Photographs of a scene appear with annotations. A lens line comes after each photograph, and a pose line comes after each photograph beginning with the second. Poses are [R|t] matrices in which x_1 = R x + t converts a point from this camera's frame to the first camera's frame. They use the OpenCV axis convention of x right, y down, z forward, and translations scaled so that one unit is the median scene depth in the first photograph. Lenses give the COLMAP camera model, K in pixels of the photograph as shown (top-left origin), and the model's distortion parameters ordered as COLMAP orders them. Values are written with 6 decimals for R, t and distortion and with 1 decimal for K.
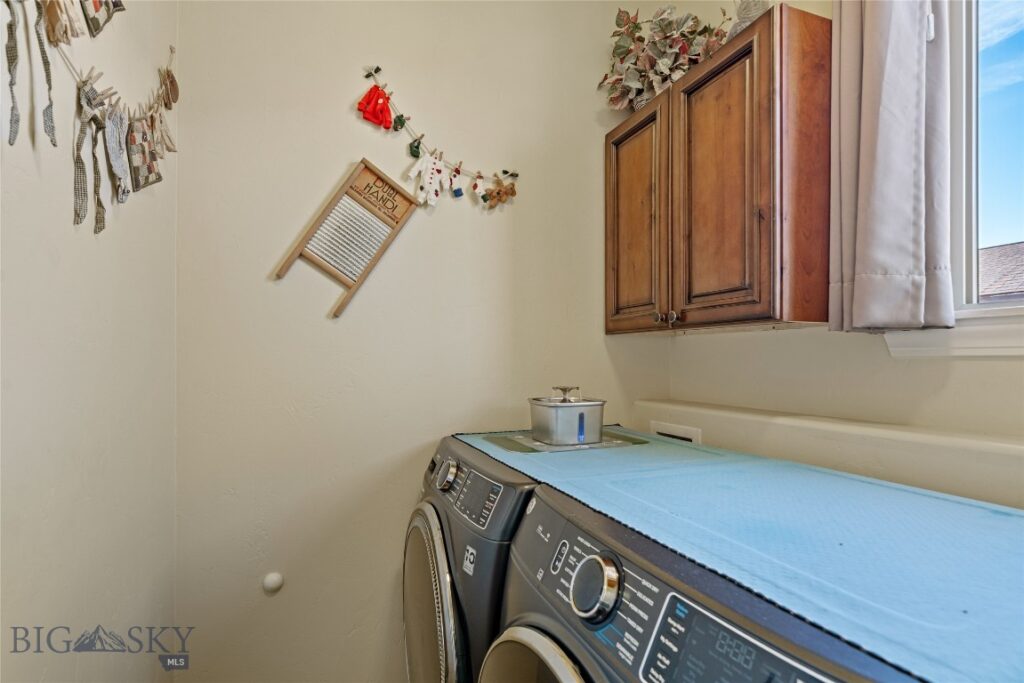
lens RADIAL K [[503.2, 0, 511.7], [0, 503.2, 353.6], [0, 0, 1]] dist [0.000758, 0.000963]
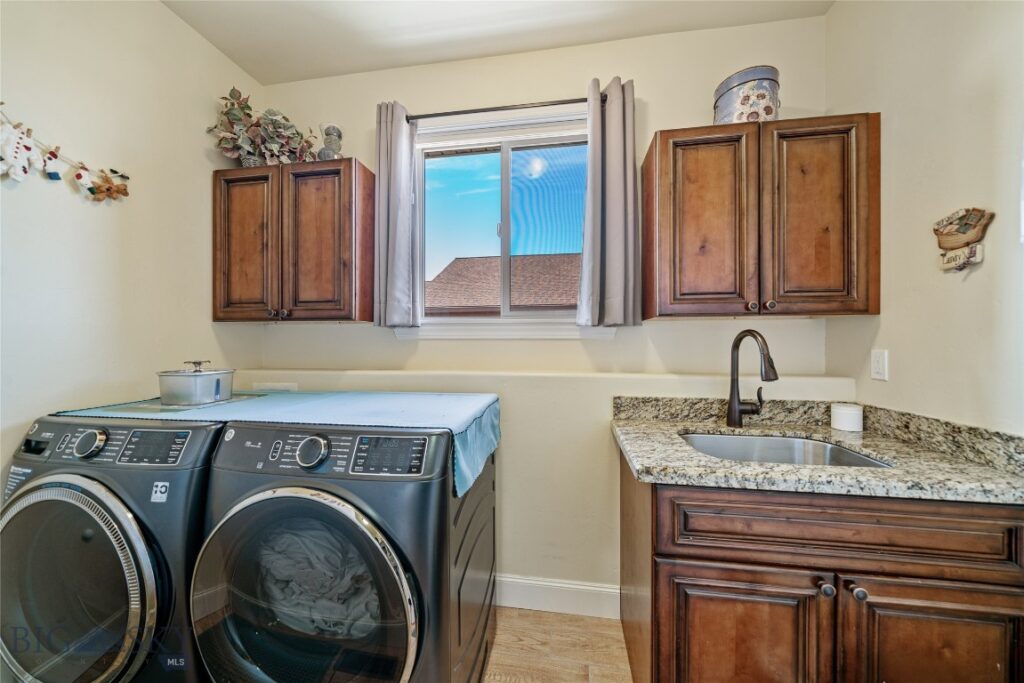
lens RADIAL K [[396.3, 0, 506.7], [0, 396.3, 340.5], [0, 0, 1]] dist [-0.003184, -0.000137]
pose [[0.503927, 0.000489, 0.863746, -0.384691], [-0.007267, 0.999967, 0.003674, 0.002971], [-0.863716, -0.008128, 0.503914, -0.222427]]
